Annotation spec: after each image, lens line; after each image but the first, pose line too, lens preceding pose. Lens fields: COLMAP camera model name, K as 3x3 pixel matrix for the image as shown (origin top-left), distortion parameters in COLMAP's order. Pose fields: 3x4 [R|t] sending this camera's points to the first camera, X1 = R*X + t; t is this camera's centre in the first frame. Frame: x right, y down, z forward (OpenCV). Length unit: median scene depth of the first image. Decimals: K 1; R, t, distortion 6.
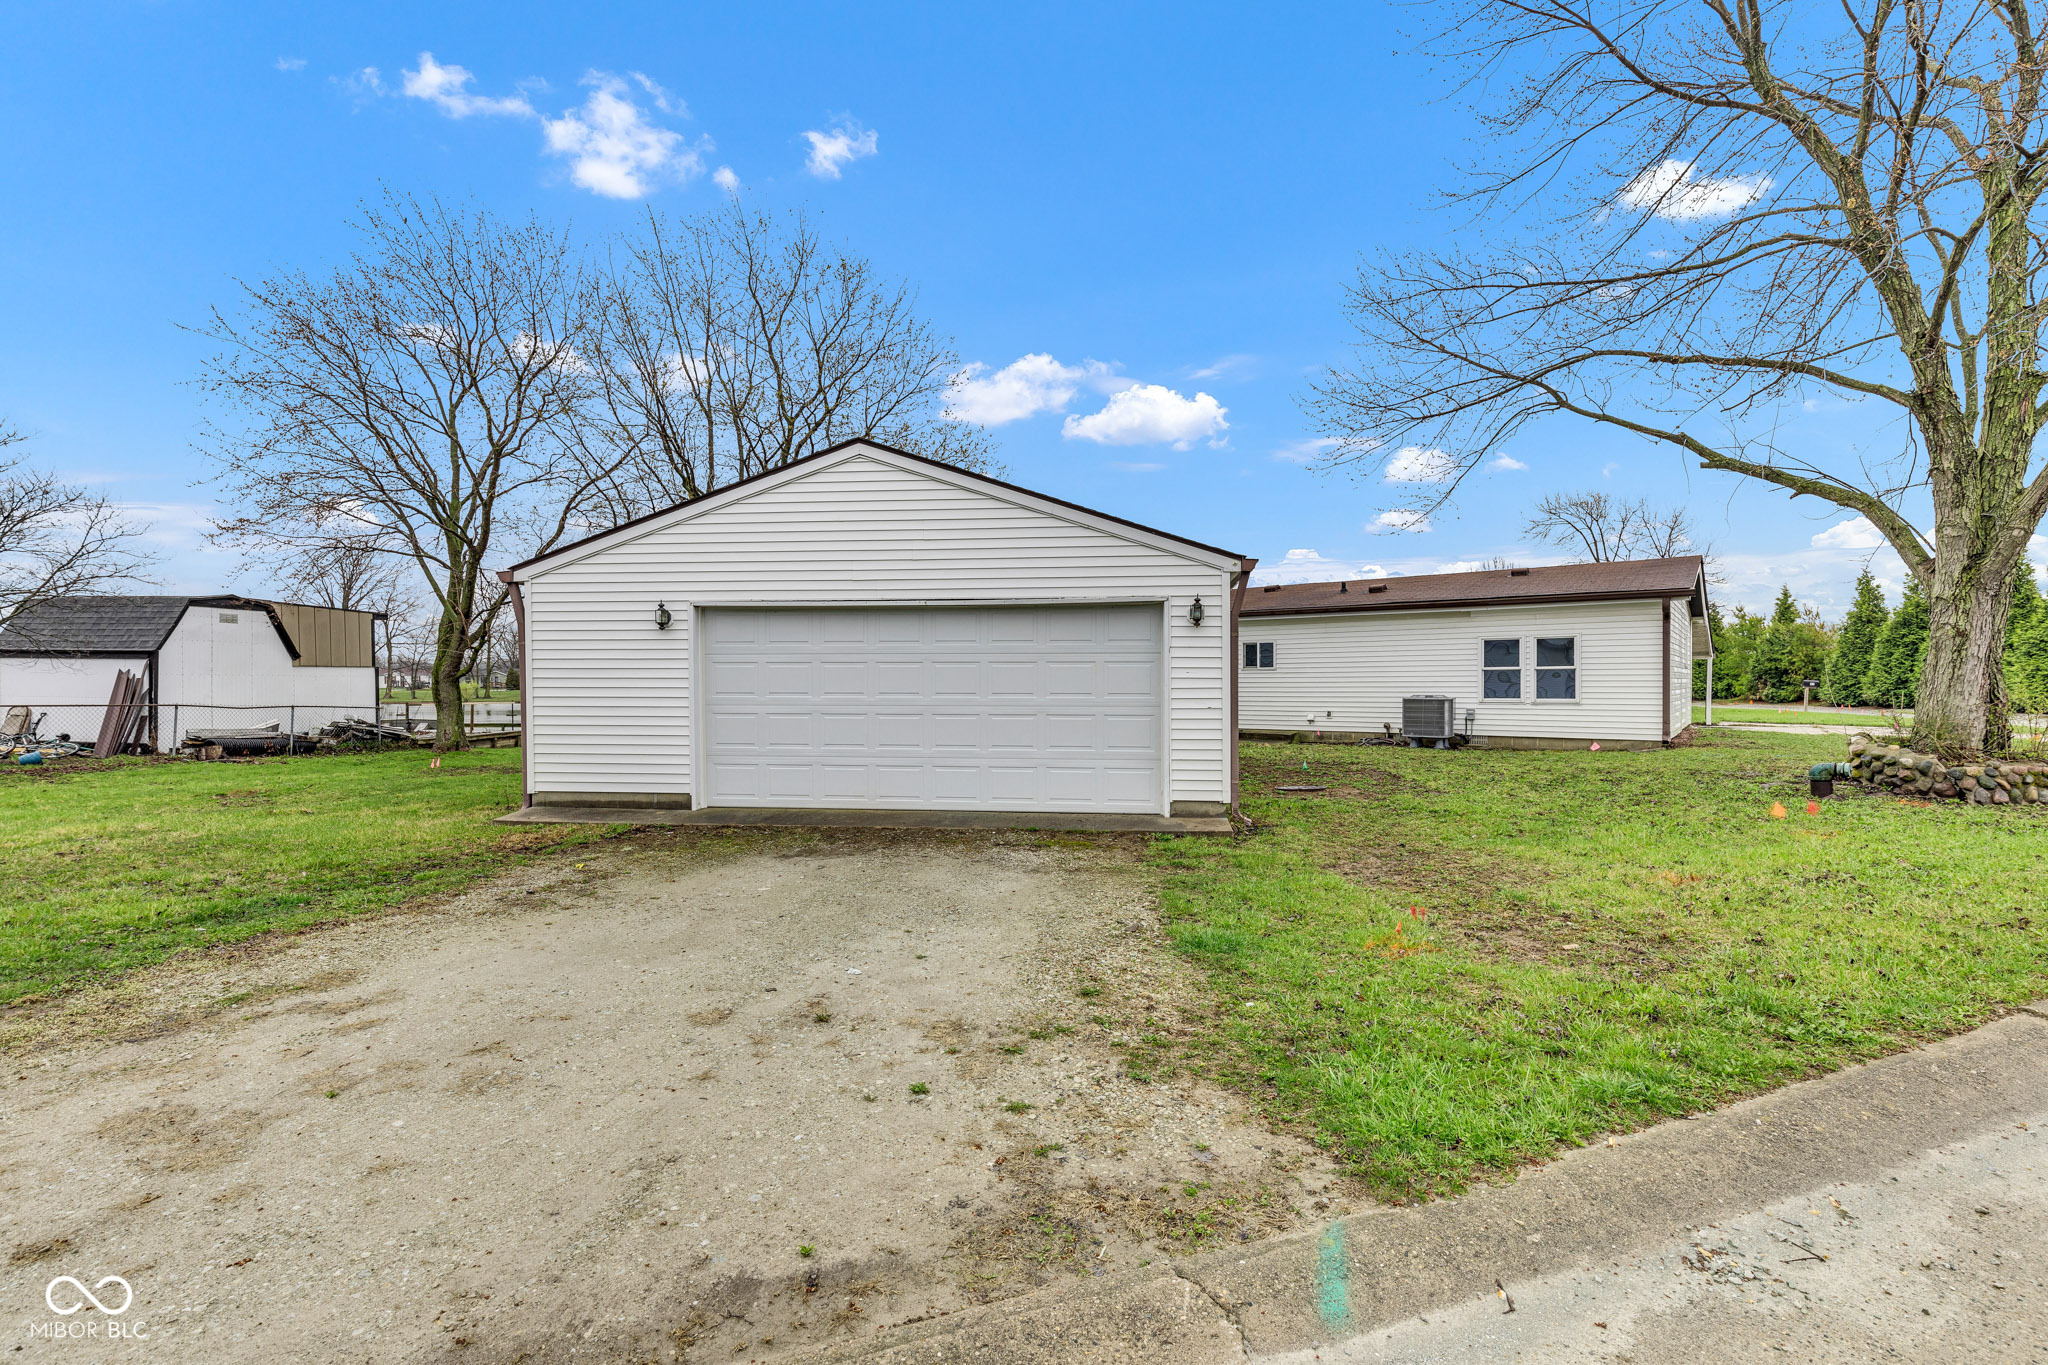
lens RADIAL K [[931.2, 0, 1024.0], [0, 931.2, 682.5], [0, 0, 1]] dist [-0.001076, -0.000164]
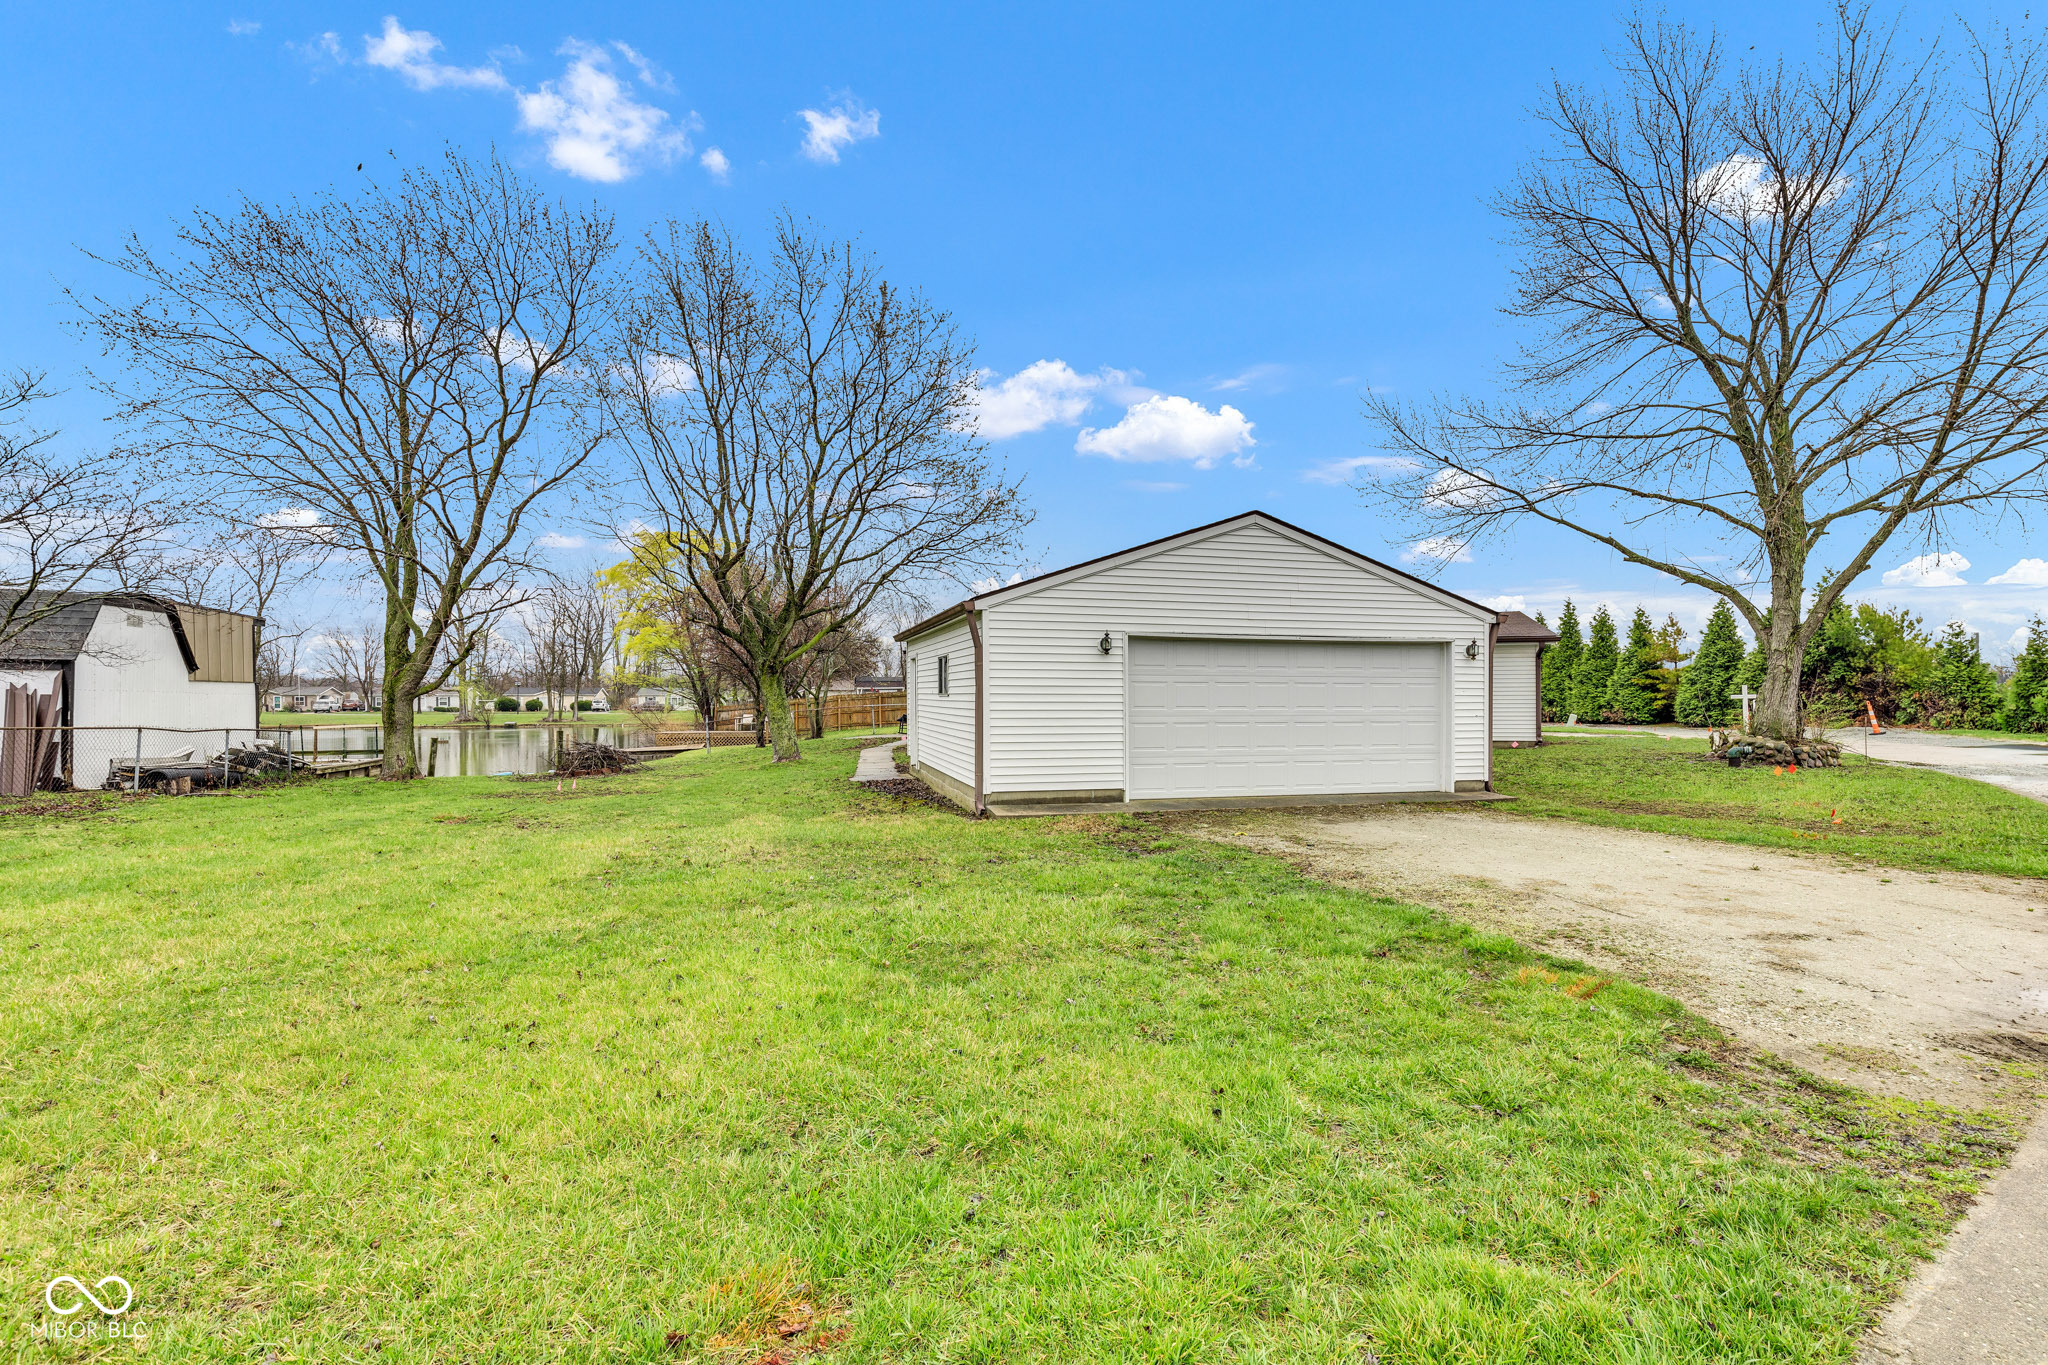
lens RADIAL K [[952.9, 0, 1026.1], [0, 952.9, 698.1], [0, 0, 1]] dist [0.000703, -0.000101]
pose [[0.926169, 0.001964, 0.377103, -0.816225], [0.000637, 0.999977, -0.006772, 0.007434], [-0.377108, 0.006513, 0.926146, -0.093562]]
